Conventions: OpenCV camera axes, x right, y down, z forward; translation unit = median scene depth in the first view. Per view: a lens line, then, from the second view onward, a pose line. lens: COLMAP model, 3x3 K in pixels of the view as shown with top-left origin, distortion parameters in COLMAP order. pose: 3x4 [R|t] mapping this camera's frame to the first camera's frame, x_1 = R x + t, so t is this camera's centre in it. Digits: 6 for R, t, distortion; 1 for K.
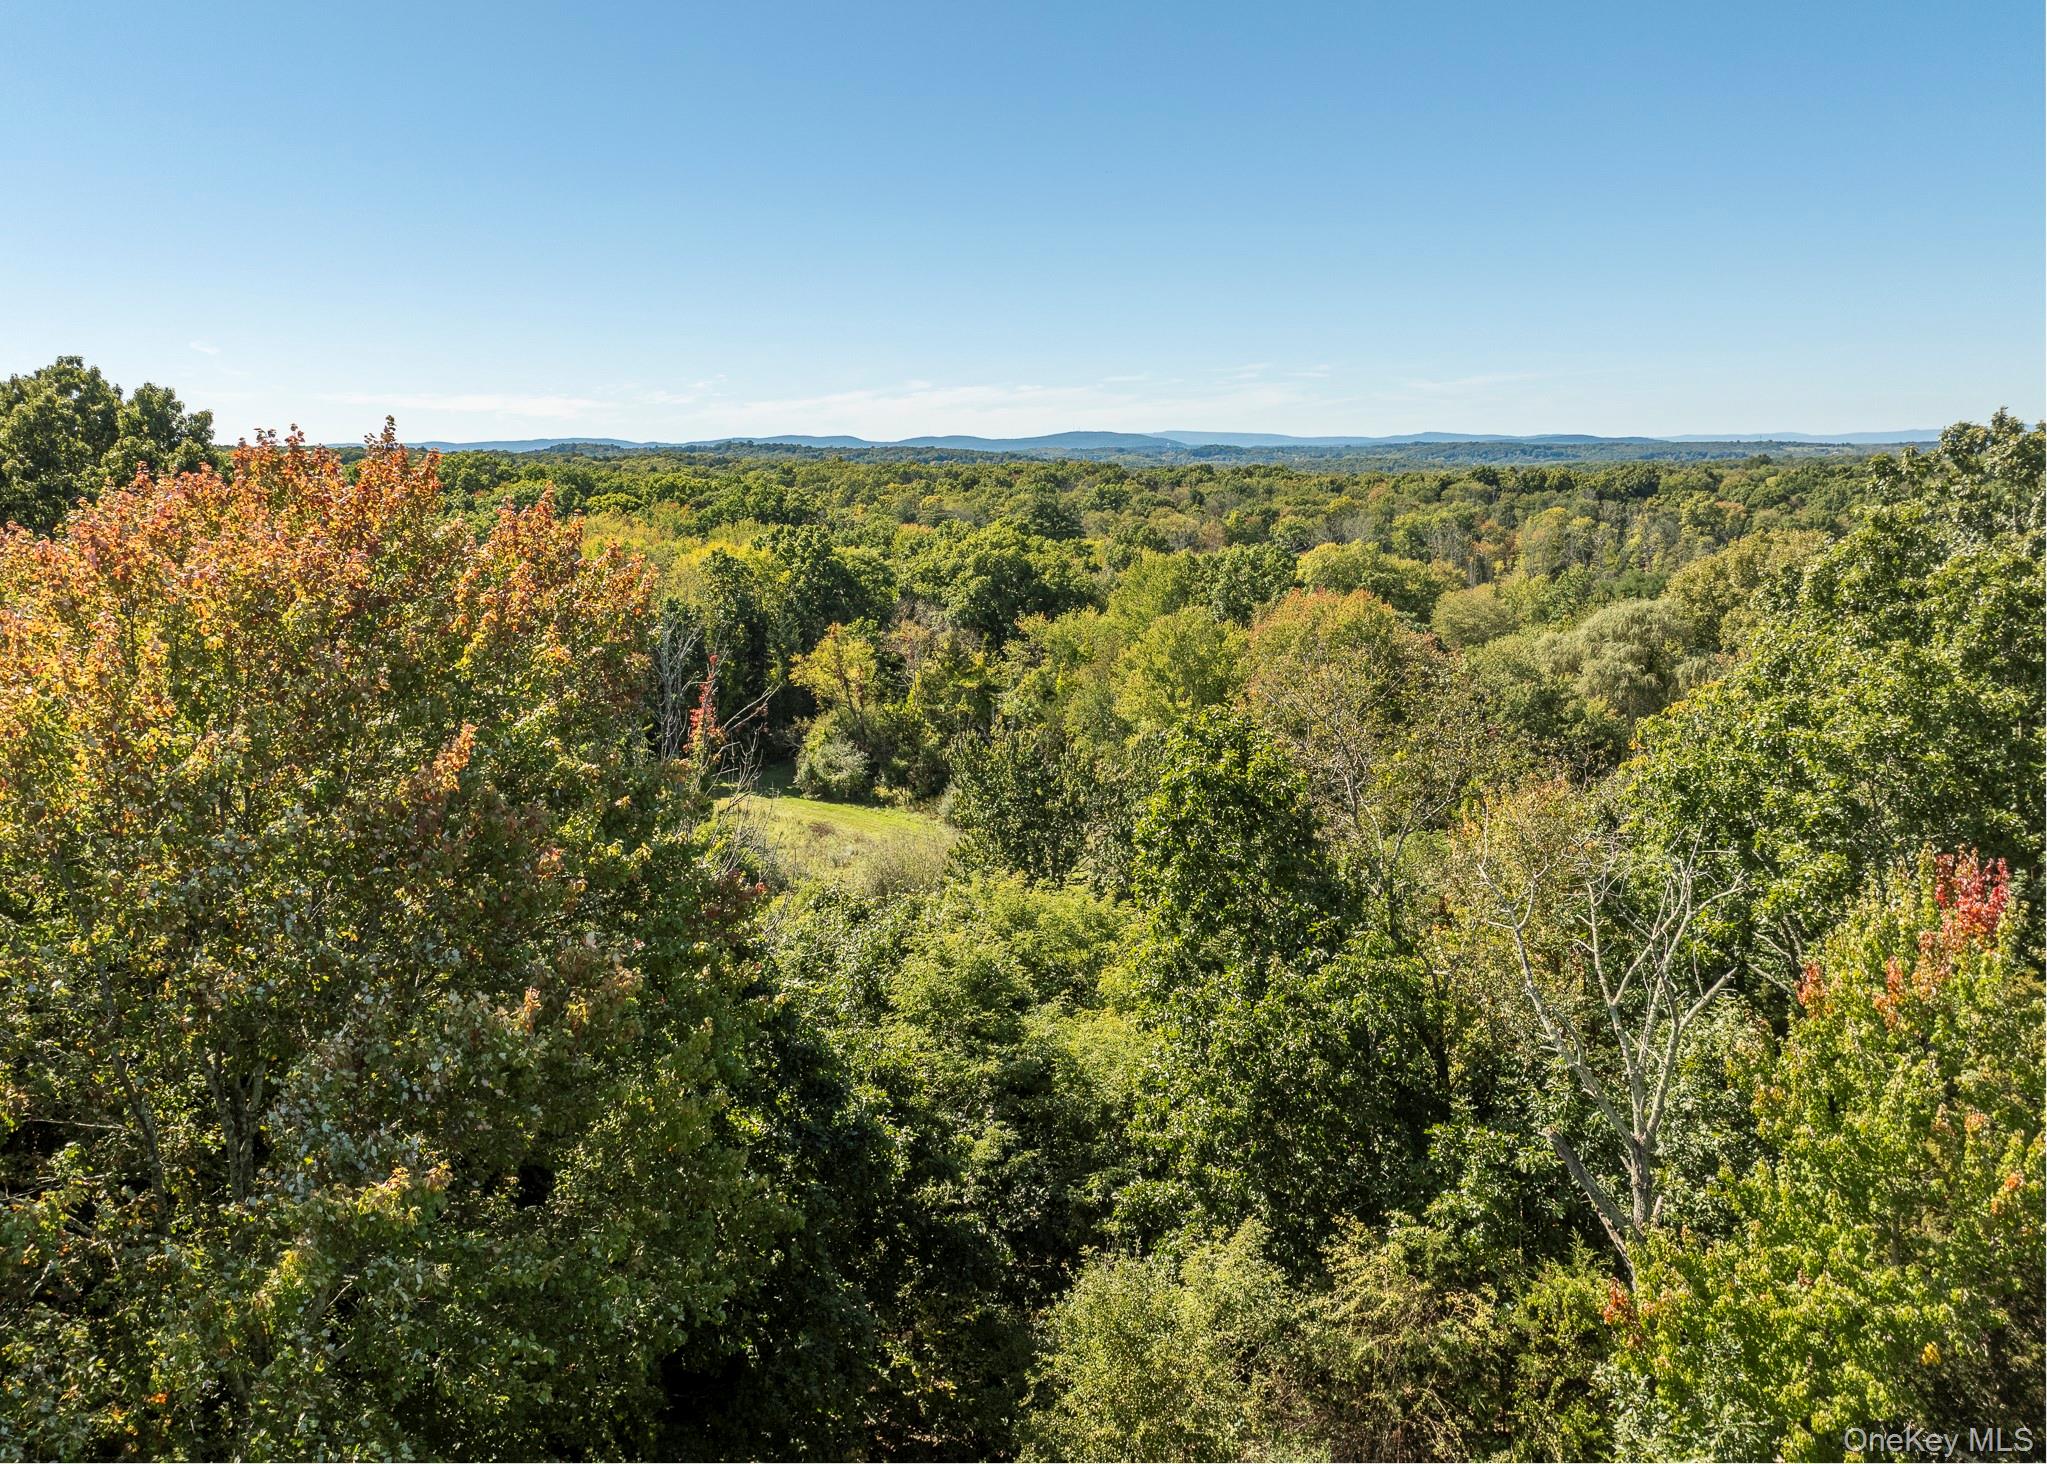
lens RADIAL K [[1412.3, 0, 1023.5], [0, 1412.3, 732.0], [0, 0, 1]] dist [-0.027341, -0.049409]
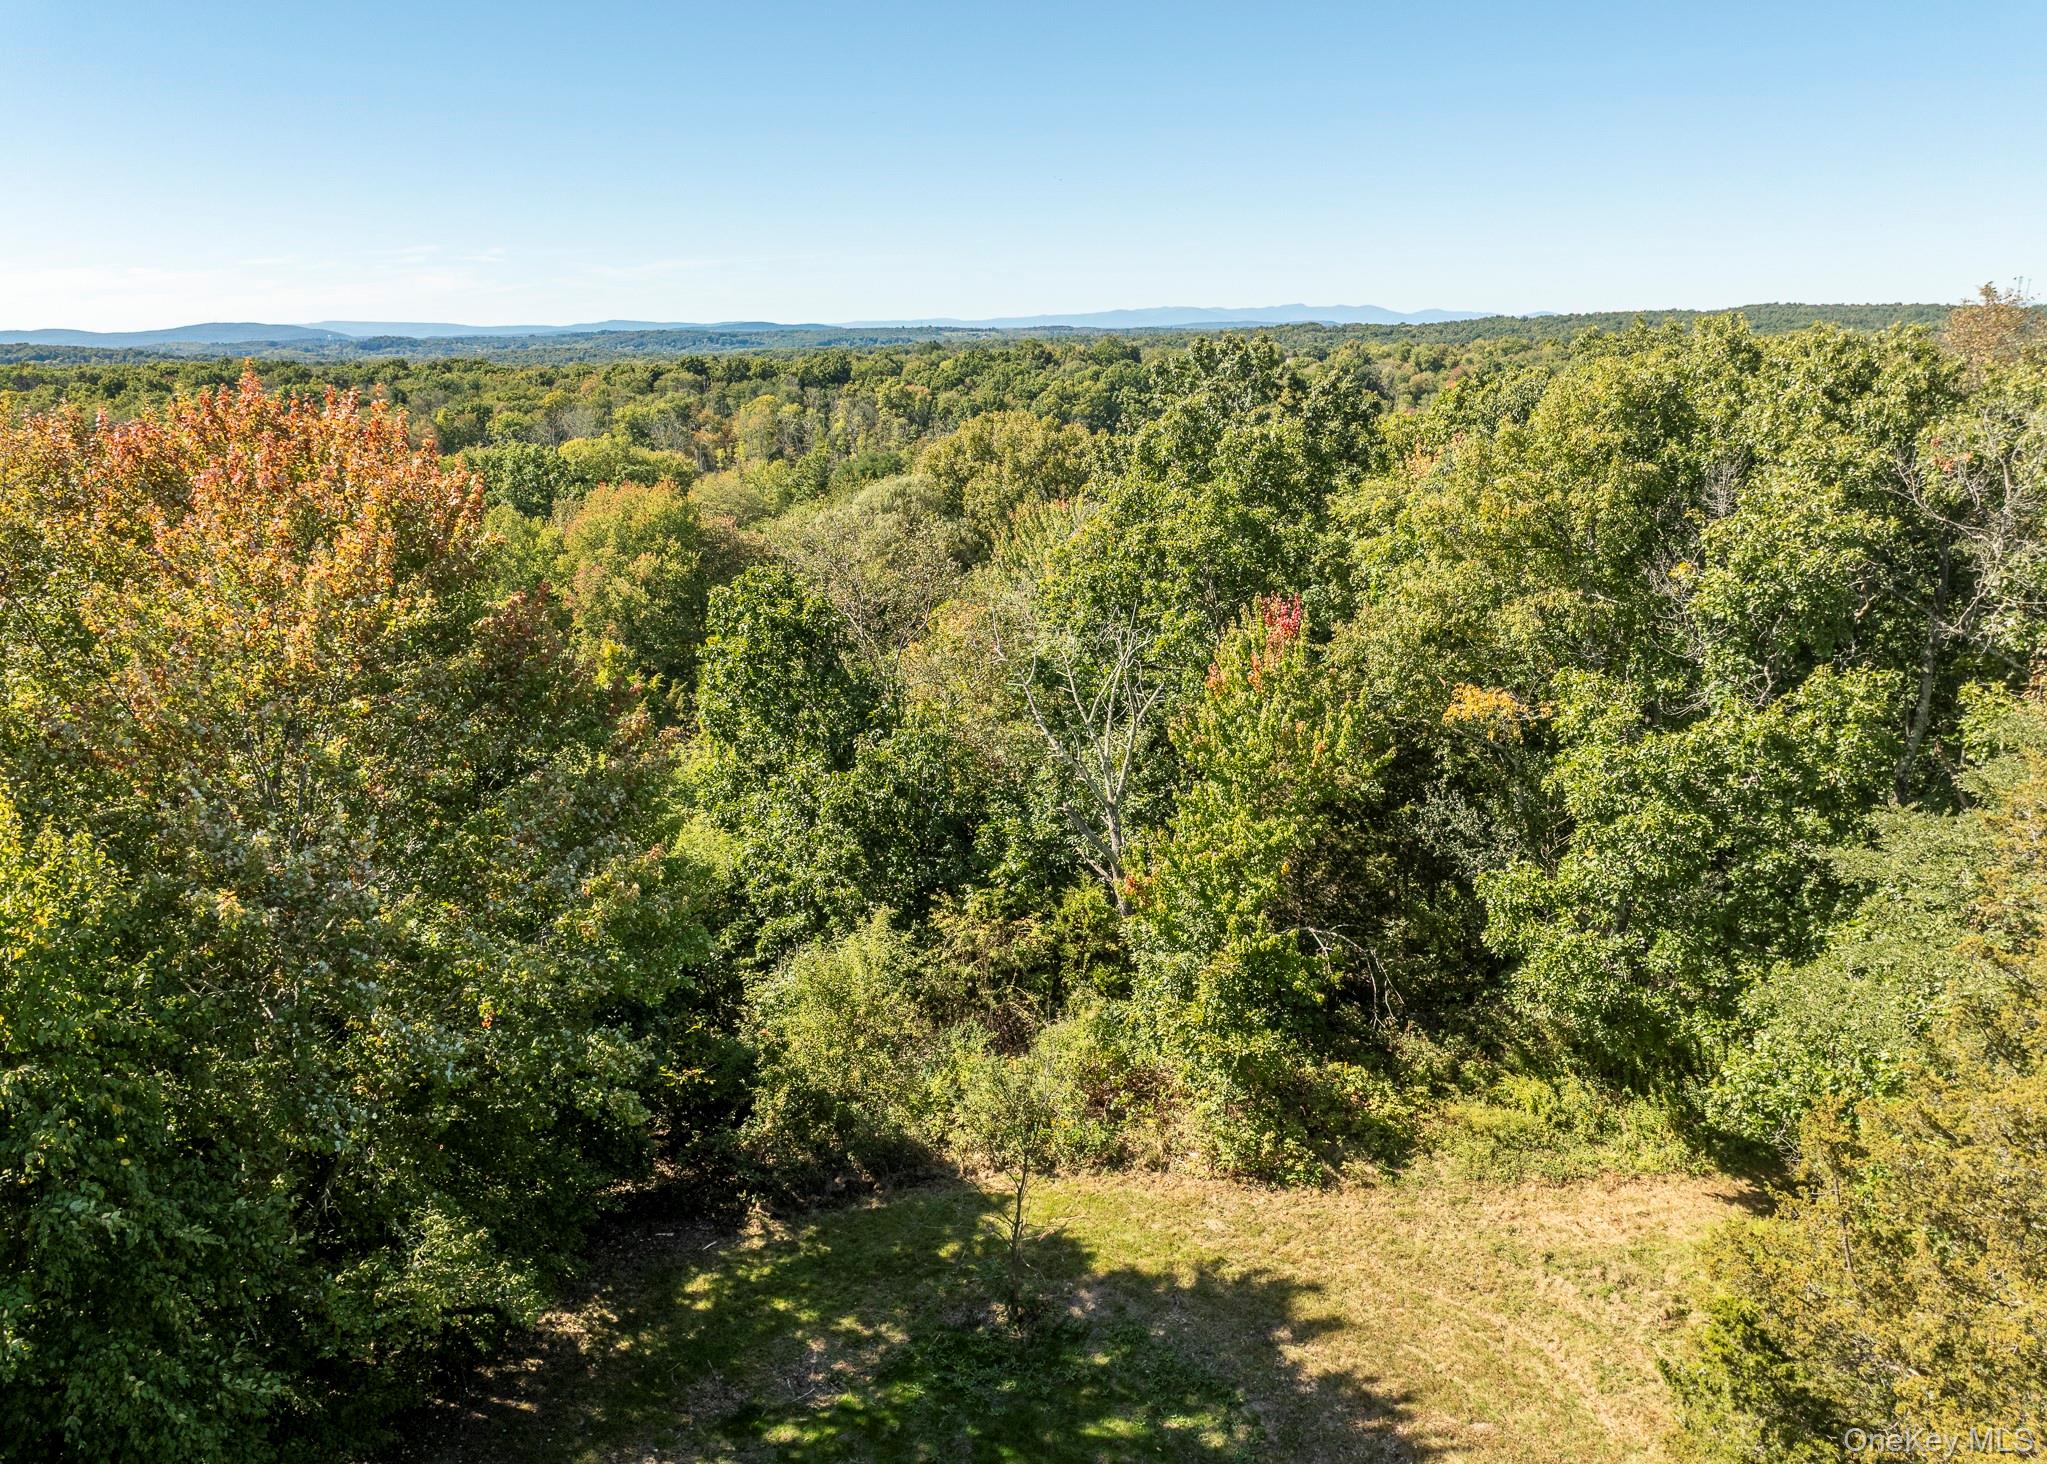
lens RADIAL K [[1412.3, 0, 1023.5], [0, 1412.3, 732.0], [0, 0, 1]] dist [-0.027341, -0.049409]
pose [[0.854258, -0.139394, 0.500812, -0.074334], [0.101519, 0.989563, 0.102265, 0.005696], [-0.509840, -0.036519, 0.859494, -0.058006]]
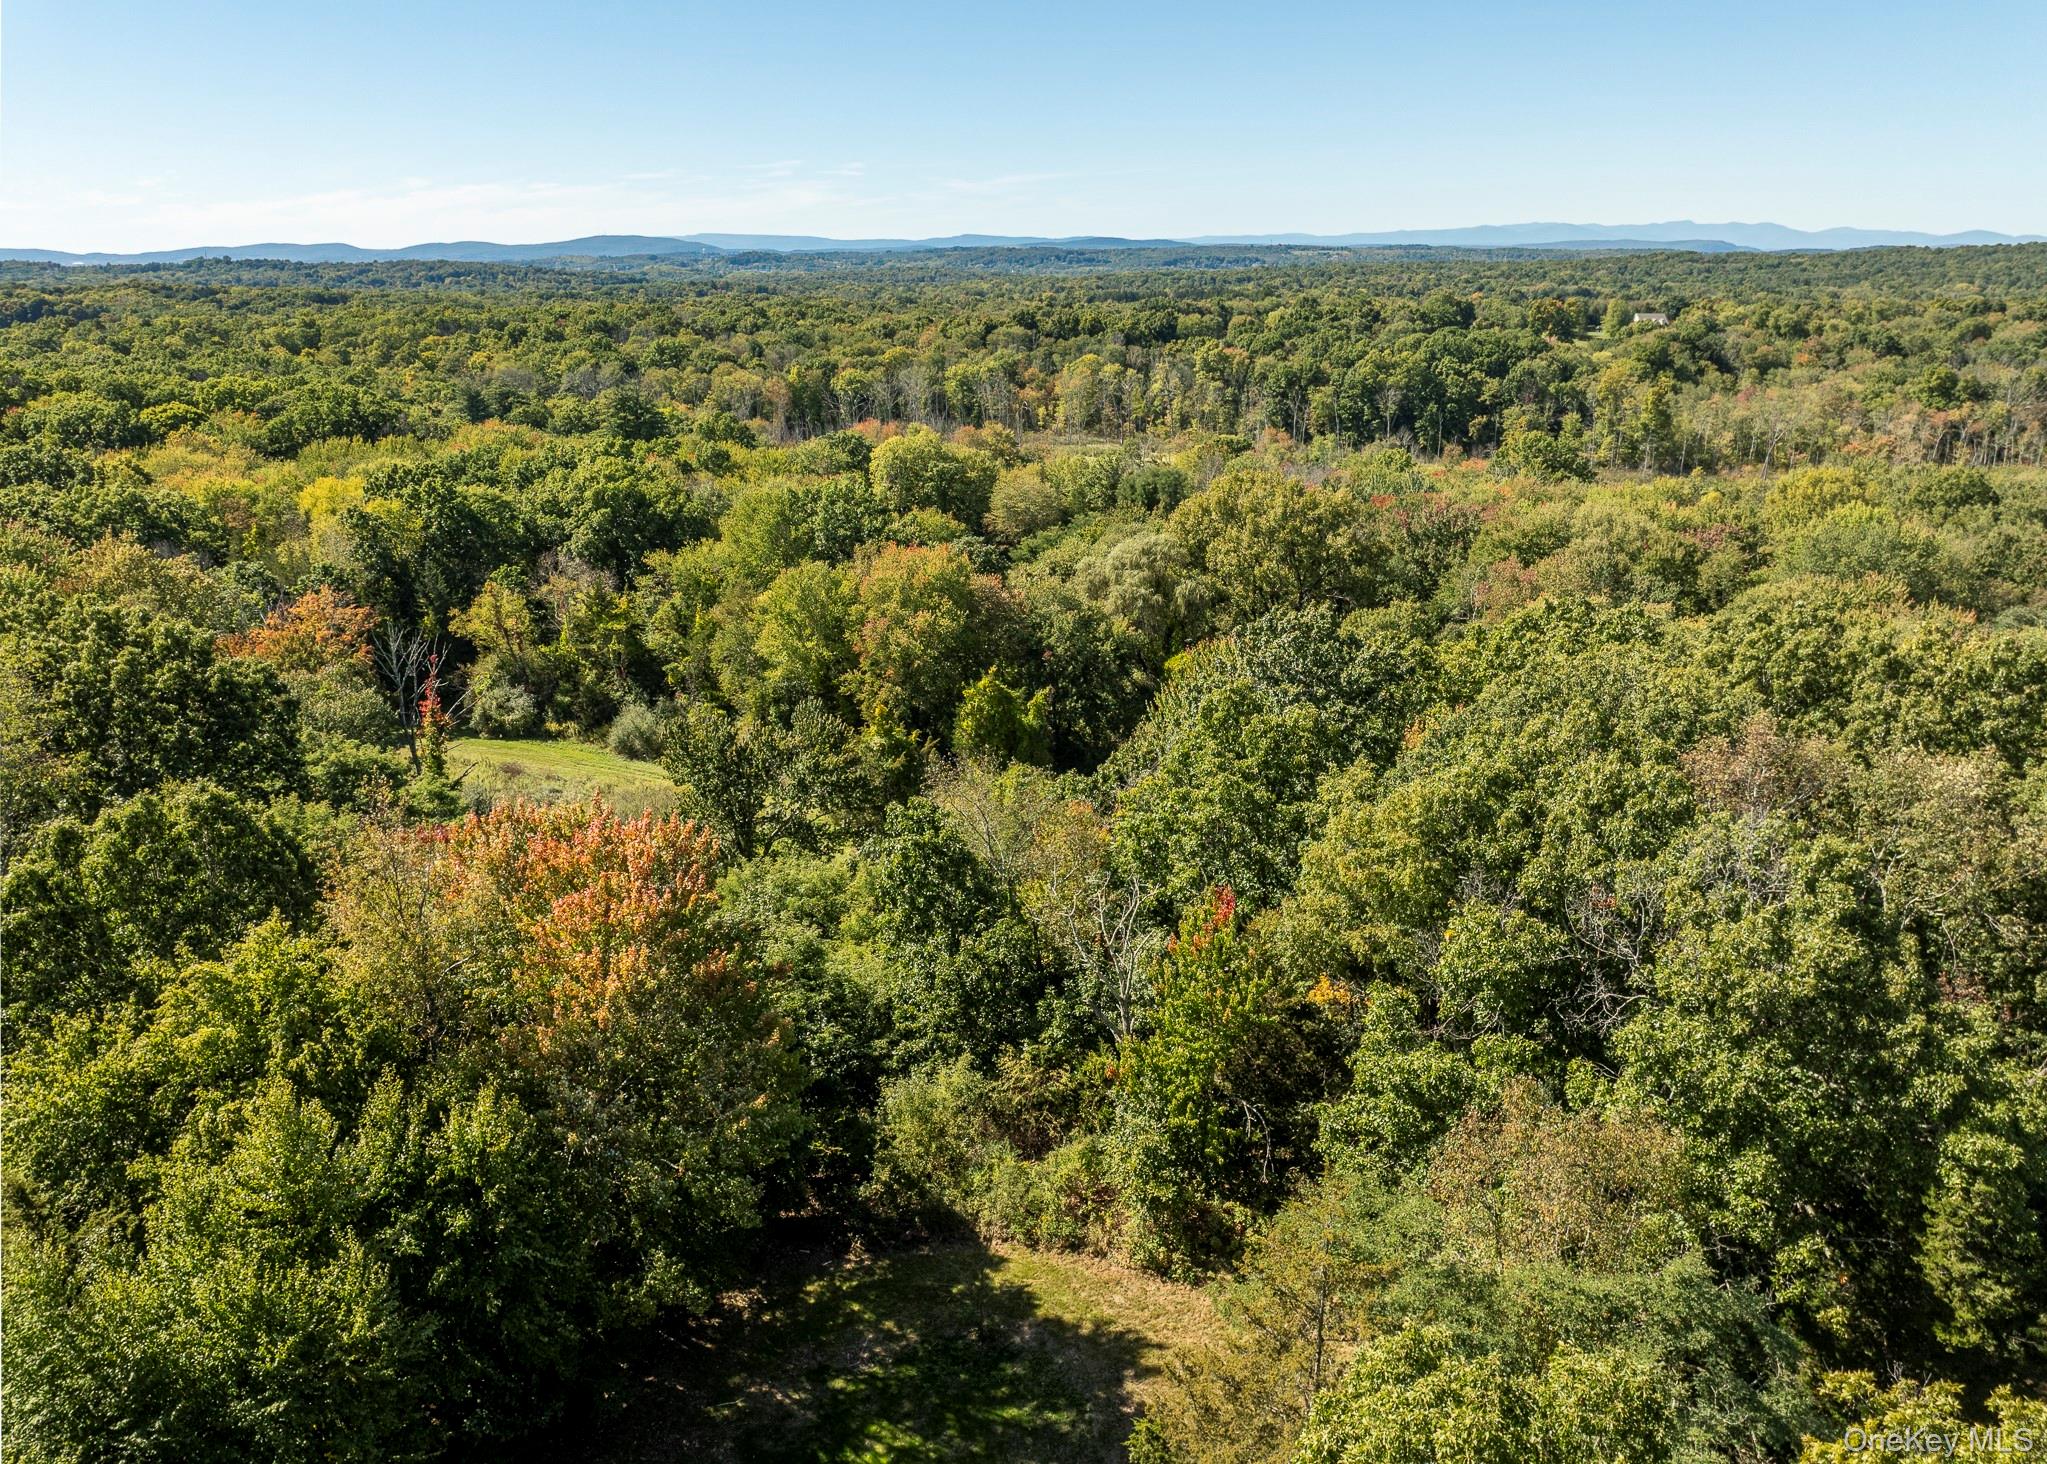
lens RADIAL K [[1396.8, 0, 1031.1], [0, 1396.8, 764.4], [0, 0, 1]] dist [-0.053399, 0.030603]
pose [[0.949923, -0.103067, 0.294997, -0.061388], [0.057221, 0.985451, 0.160041, -0.081387], [-0.307200, -0.135146, 0.942000, -0.189788]]
